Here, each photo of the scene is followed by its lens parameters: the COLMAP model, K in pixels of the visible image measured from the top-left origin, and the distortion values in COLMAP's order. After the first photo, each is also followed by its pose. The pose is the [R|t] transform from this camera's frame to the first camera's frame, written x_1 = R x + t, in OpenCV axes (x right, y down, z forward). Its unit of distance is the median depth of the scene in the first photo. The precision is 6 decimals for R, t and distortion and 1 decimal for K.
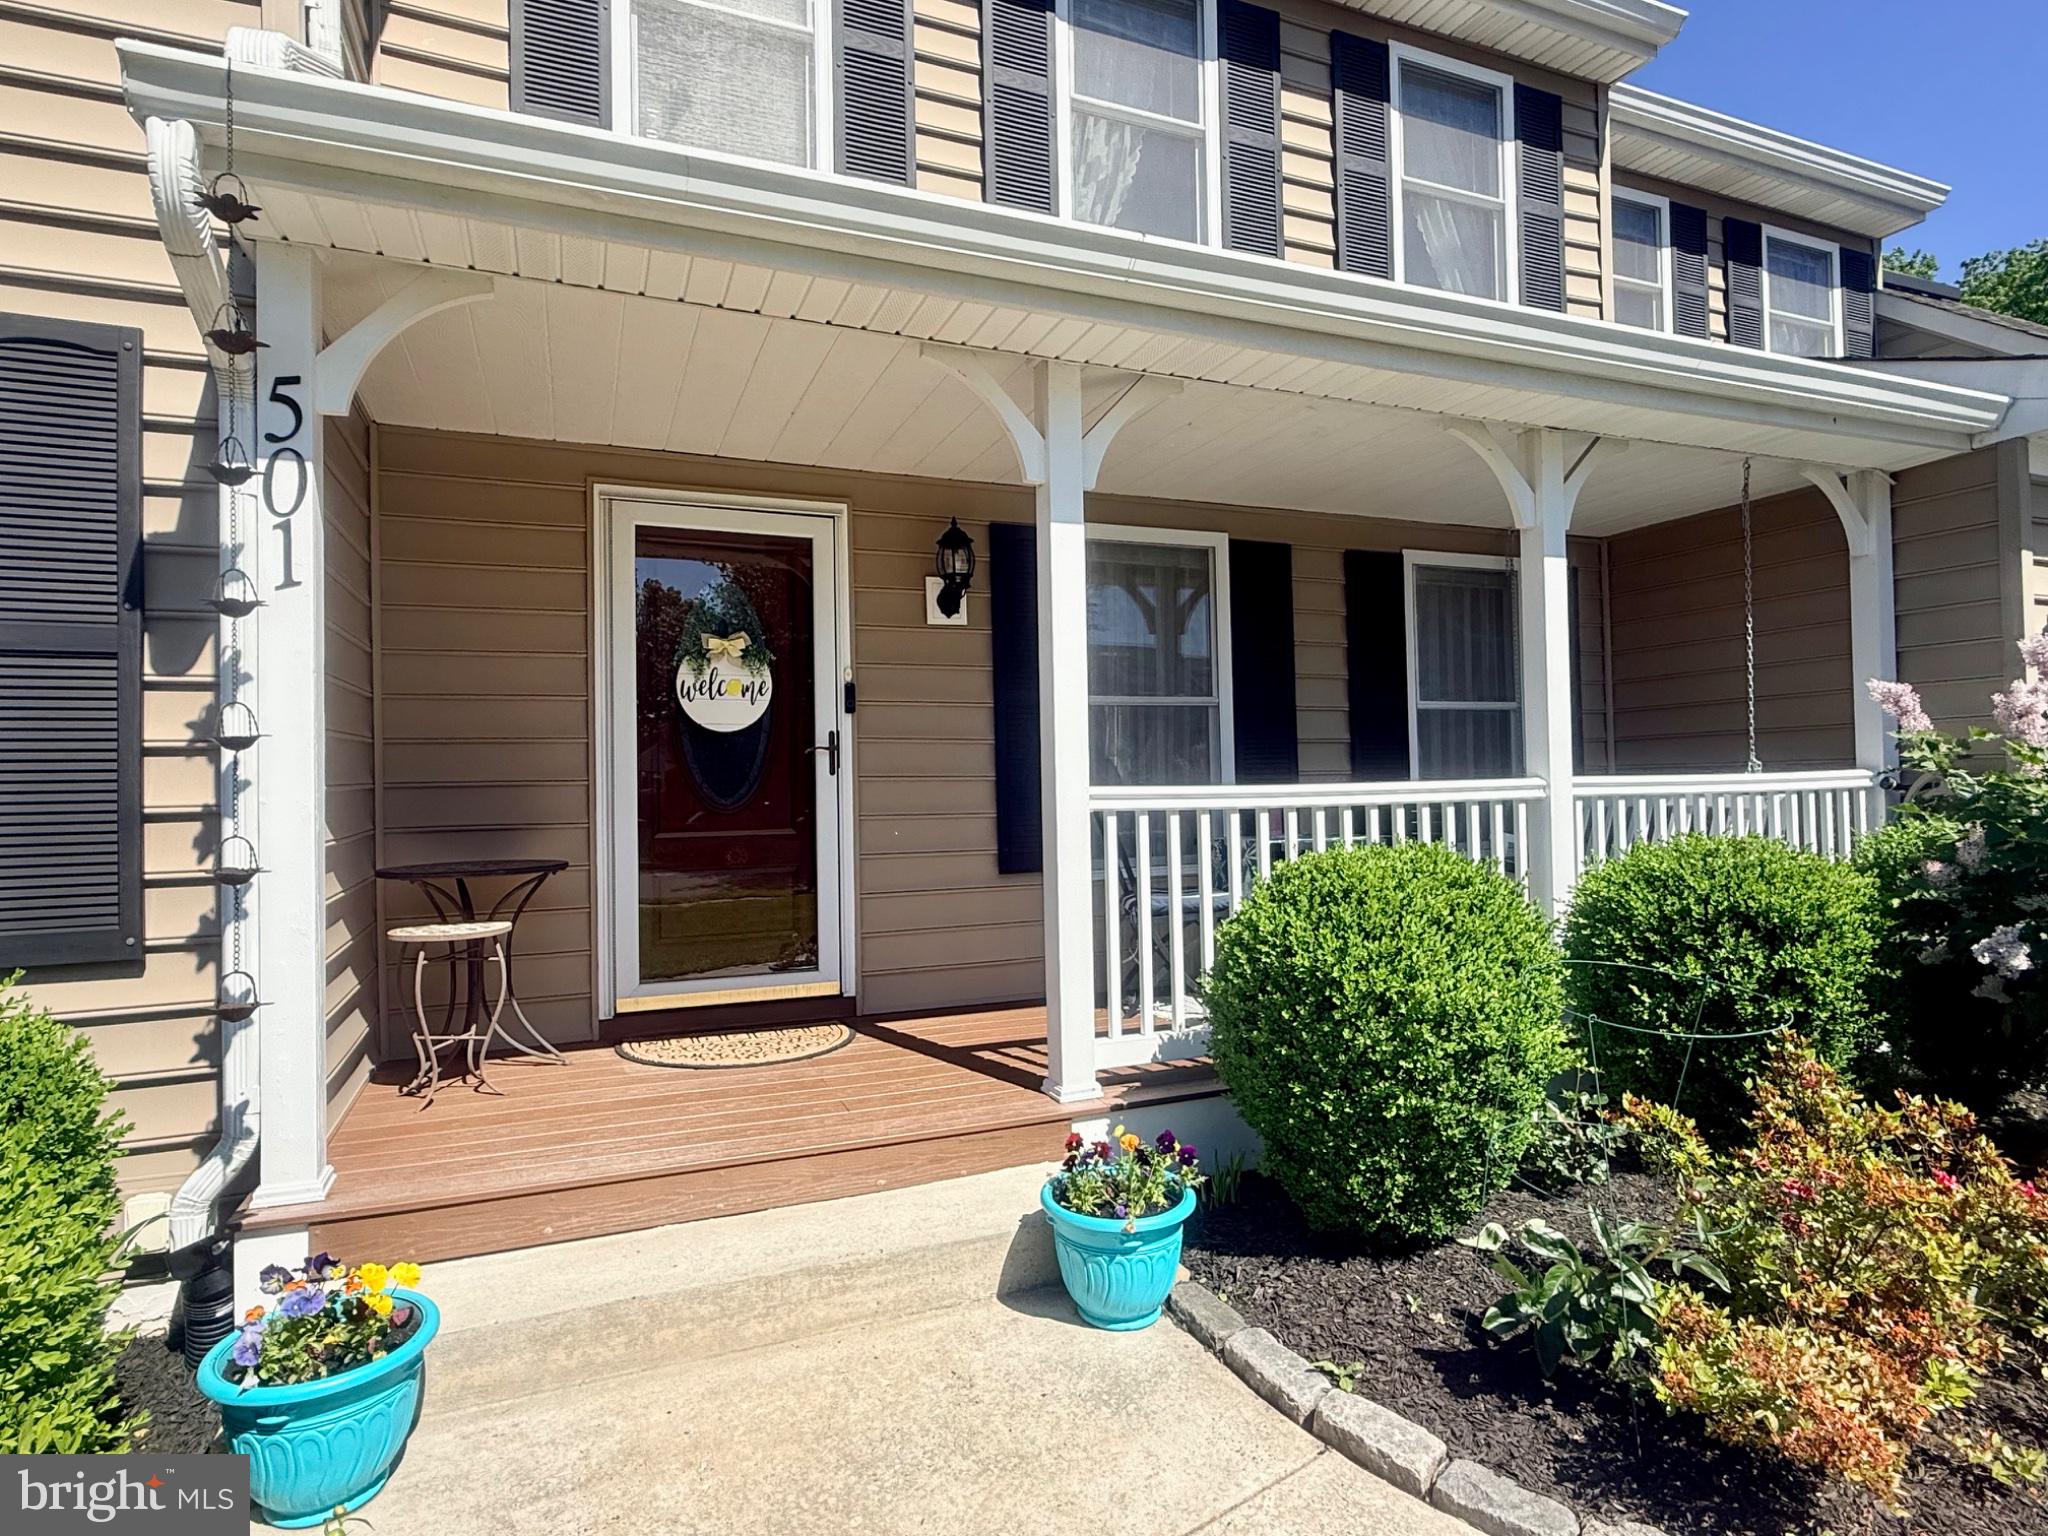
lens RADIAL K [[1113.1, 0, 1024.0], [0, 1113.1, 768.0], [0, 0, 1]] dist [0.000017, -0.000508]
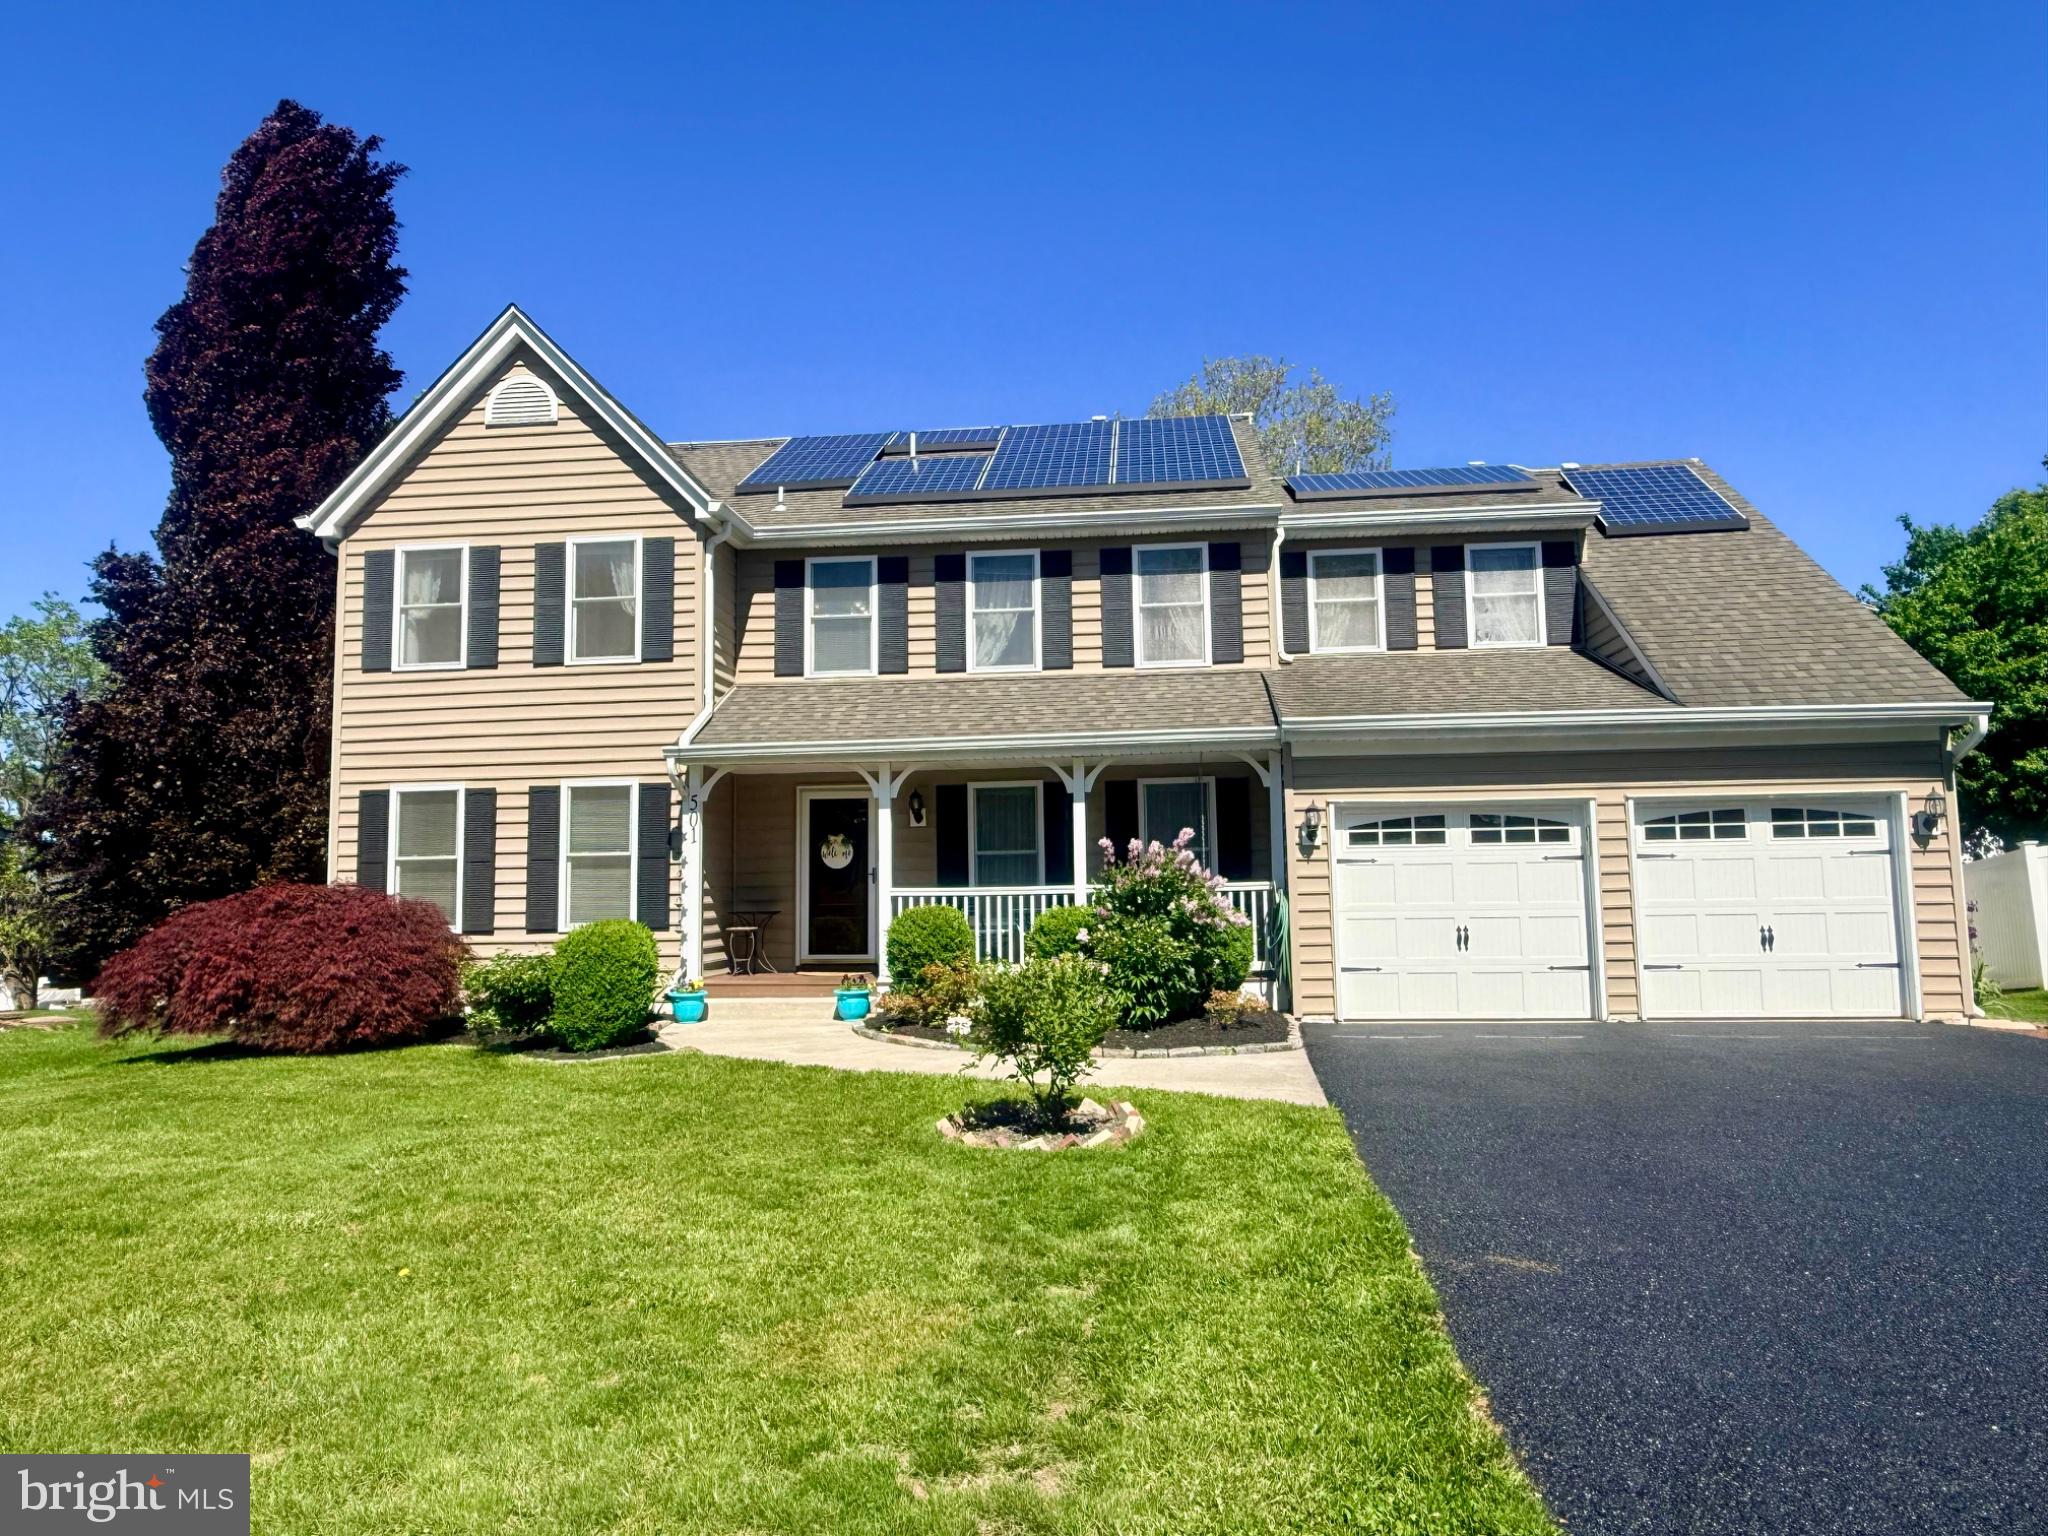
lens RADIAL K [[1303.4, 0, 1024.0], [0, 1303.4, 768.0], [0, 0, 1]] dist [-0.000513, -0.000046]
pose [[0.880006, -0.039631, -0.473307, 1.767207], [0.008070, 0.997617, -0.068527, -0.055508], [0.474895, 0.056485, 0.878228, -1.757086]]
